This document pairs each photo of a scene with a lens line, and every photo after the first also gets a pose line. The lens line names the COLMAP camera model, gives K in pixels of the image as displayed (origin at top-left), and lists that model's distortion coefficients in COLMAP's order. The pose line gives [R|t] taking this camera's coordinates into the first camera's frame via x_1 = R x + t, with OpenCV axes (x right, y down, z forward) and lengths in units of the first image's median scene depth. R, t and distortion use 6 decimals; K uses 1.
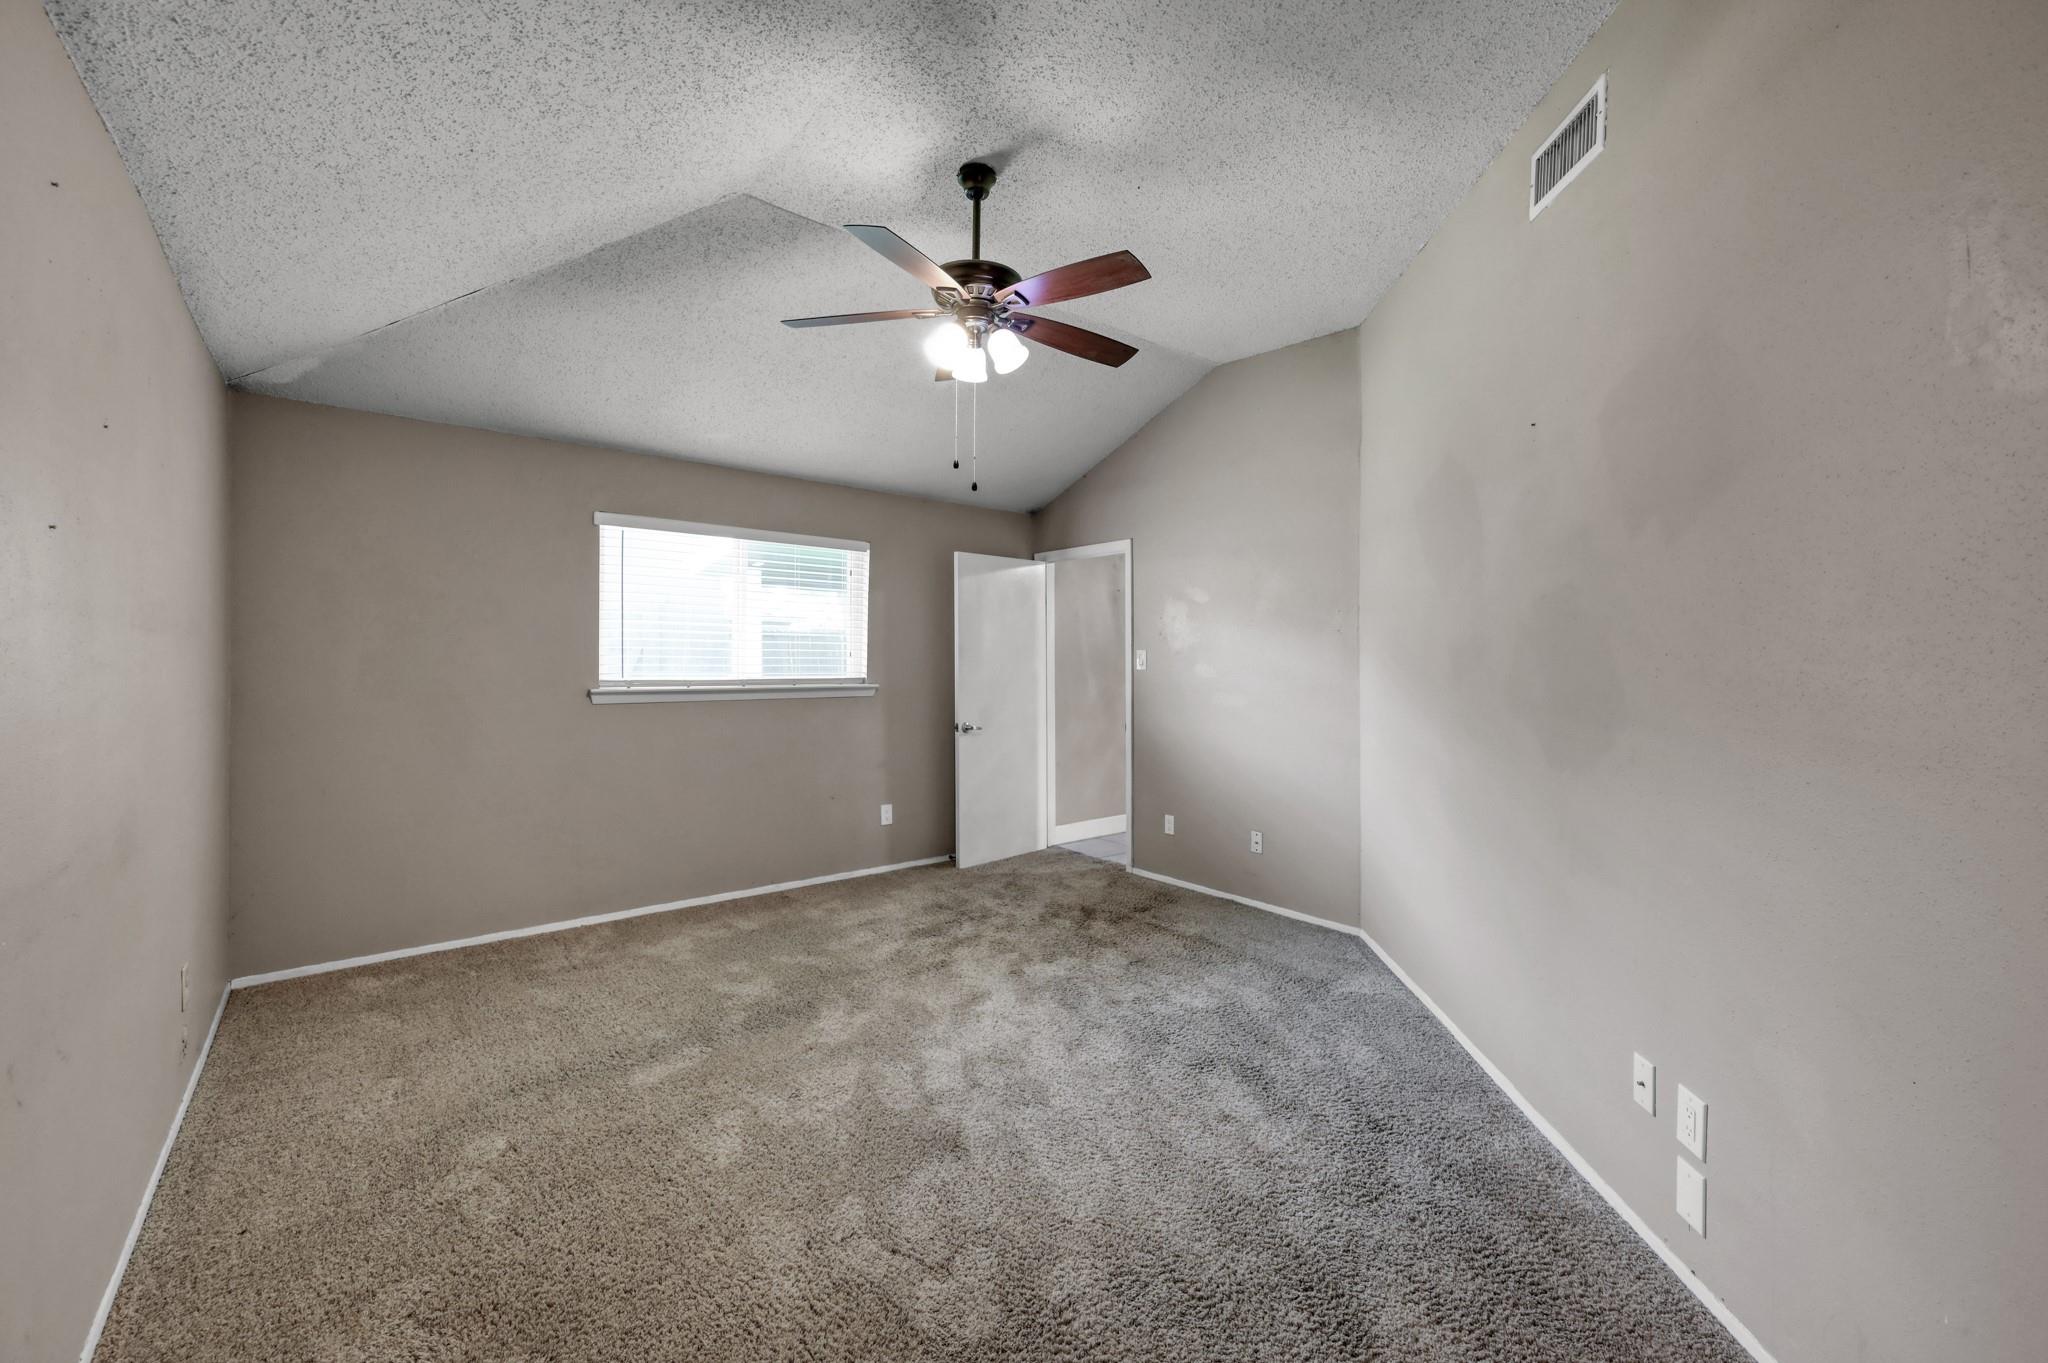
lens RADIAL K [[820.9, 0, 1029.6], [0, 820.9, 660.2], [0, 0, 1]] dist [0.000904, 0.000037]
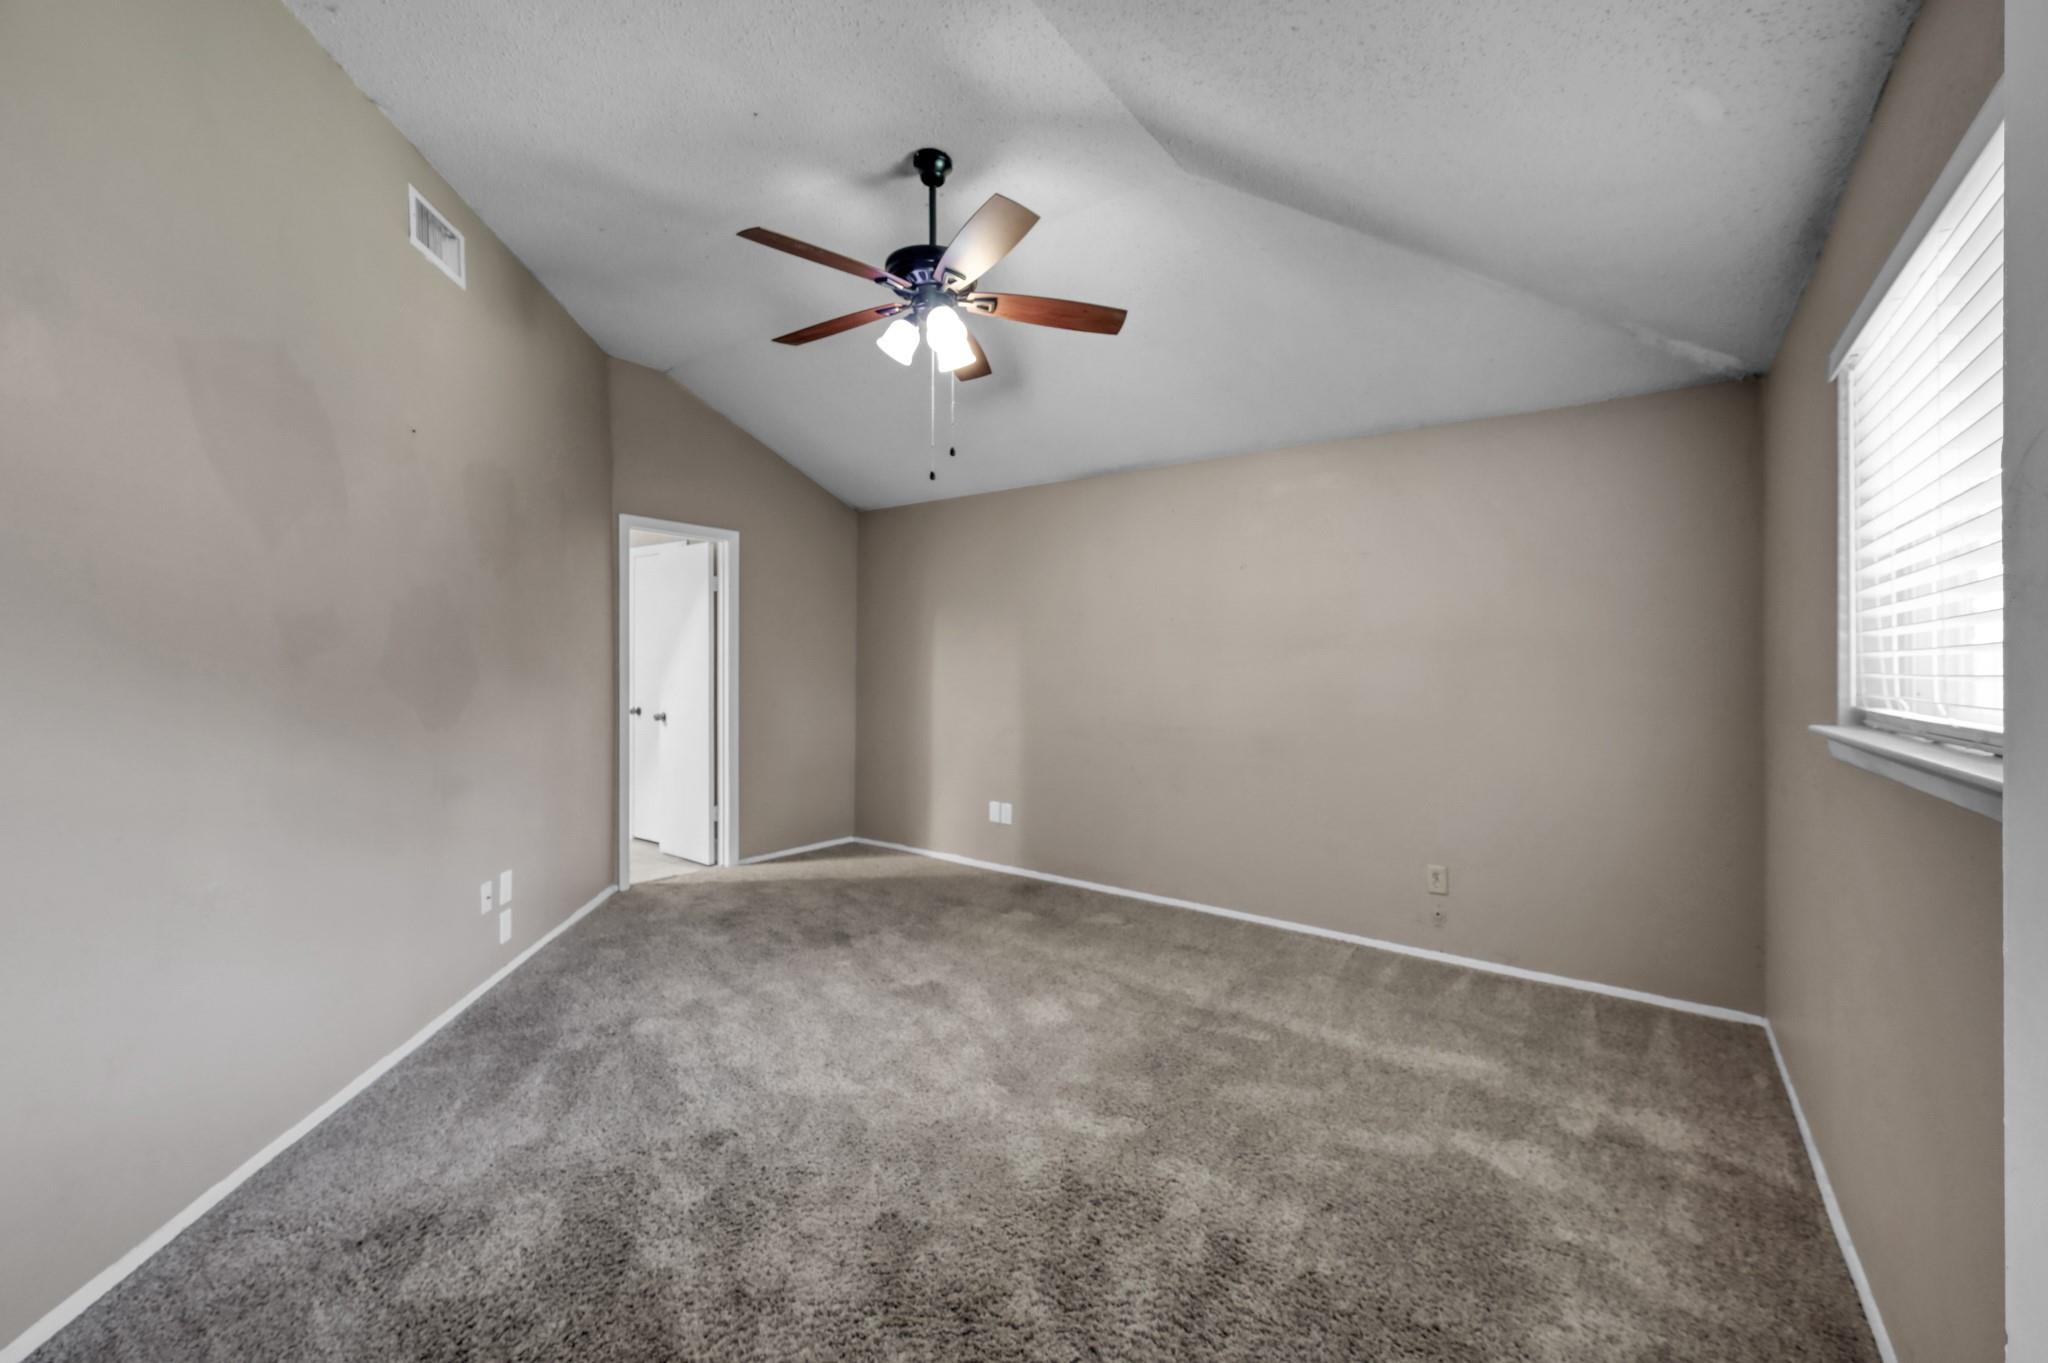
lens RADIAL K [[820.9, 0, 1029.6], [0, 820.9, 660.2], [0, 0, 1]] dist [0.000904, 0.000037]
pose [[-0.970558, -0.013029, -0.240515, 0.054119], [-0.012398, 0.999915, -0.004139, 0.015320], [0.240548, -0.001036, -0.970637, 2.017917]]
